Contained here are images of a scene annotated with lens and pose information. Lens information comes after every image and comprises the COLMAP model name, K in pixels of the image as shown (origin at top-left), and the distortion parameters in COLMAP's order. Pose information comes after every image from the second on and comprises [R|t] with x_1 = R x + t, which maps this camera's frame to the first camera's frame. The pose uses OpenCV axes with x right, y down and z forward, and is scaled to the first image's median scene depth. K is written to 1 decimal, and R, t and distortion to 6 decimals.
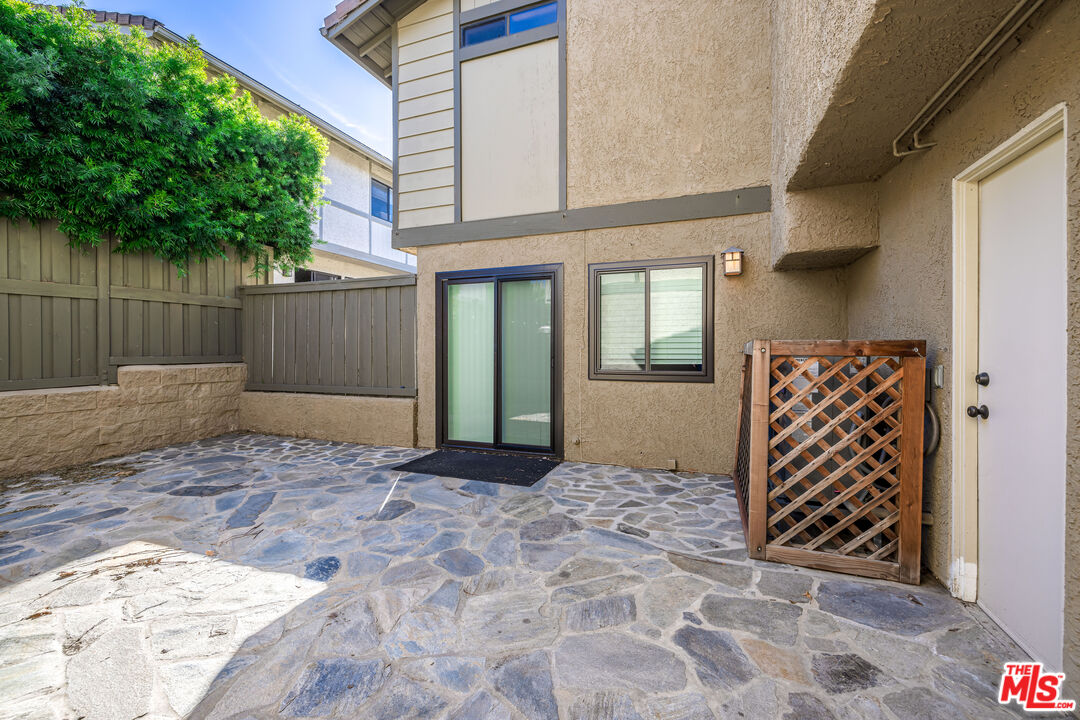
lens RADIAL K [[459.0, 0, 542.6], [0, 459.0, 352.4], [0, 0, 1]] dist [-0.003017, -0.000180]
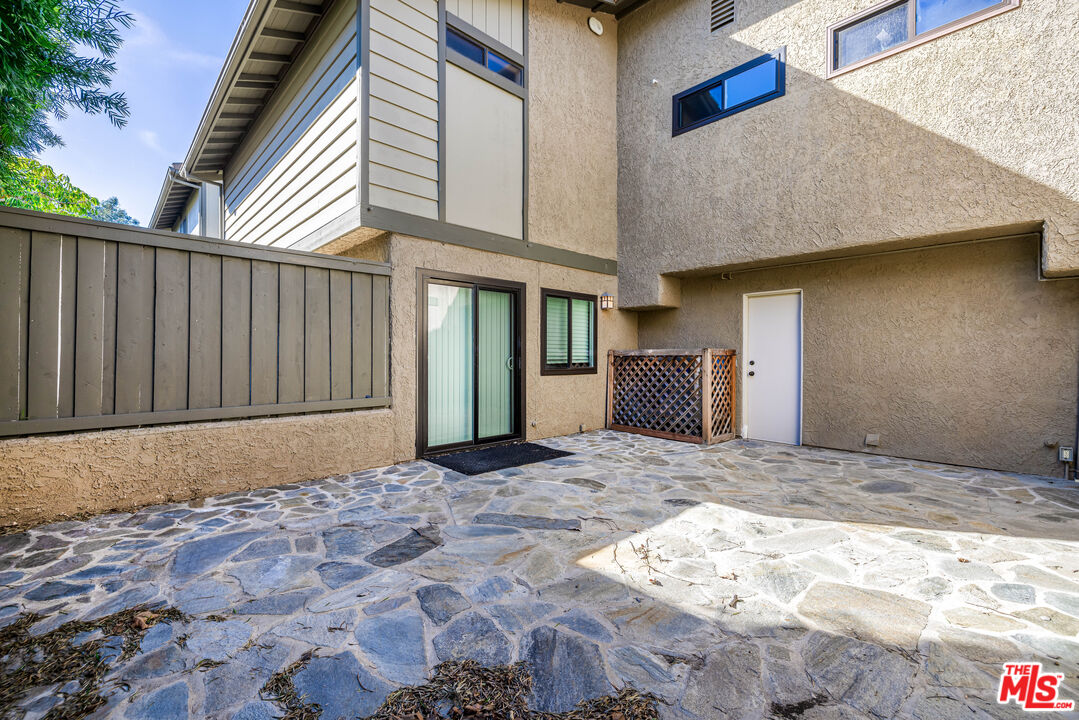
lens RADIAL K [[458.6, 0, 548.6], [0, 458.6, 358.2], [0, 0, 1]] dist [-0.003017, -0.000180]
pose [[0.428264, -0.002043, 0.903651, -1.111004], [0.004696, 0.999989, 0.000036, 0.009970], [-0.903641, 0.004228, 0.428269, 0.433653]]
